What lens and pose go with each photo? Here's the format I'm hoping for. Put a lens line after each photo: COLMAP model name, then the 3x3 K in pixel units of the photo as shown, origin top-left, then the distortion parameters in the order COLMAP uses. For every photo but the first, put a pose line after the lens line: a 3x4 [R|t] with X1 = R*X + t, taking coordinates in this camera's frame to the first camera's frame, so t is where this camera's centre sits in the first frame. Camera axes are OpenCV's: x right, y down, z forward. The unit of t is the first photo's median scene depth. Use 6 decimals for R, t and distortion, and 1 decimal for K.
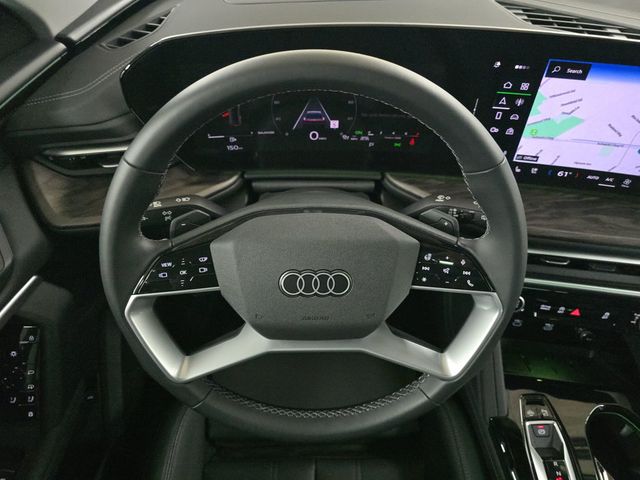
lens RADIAL K [[445.0, 0, 320.0], [0, 445.0, 240.0], [0, 0, 1]] dist [0.054067, -0.071518]
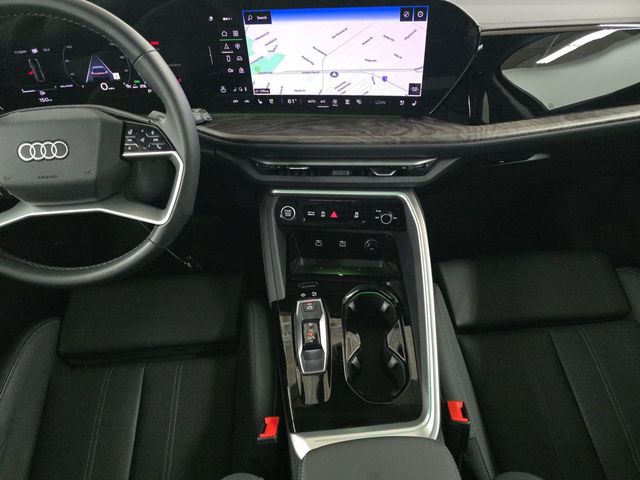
lens RADIAL K [[445.0, 0, 320.0], [0, 445.0, 240.0], [0, 0, 1]] dist [0.054067, -0.071518]
pose [[0.996966, -0.077557, 0.006676, 0.600503], [0.077794, 0.989588, -0.121094, 0.445532], [0.002785, 0.121246, 0.992619, -0.288382]]
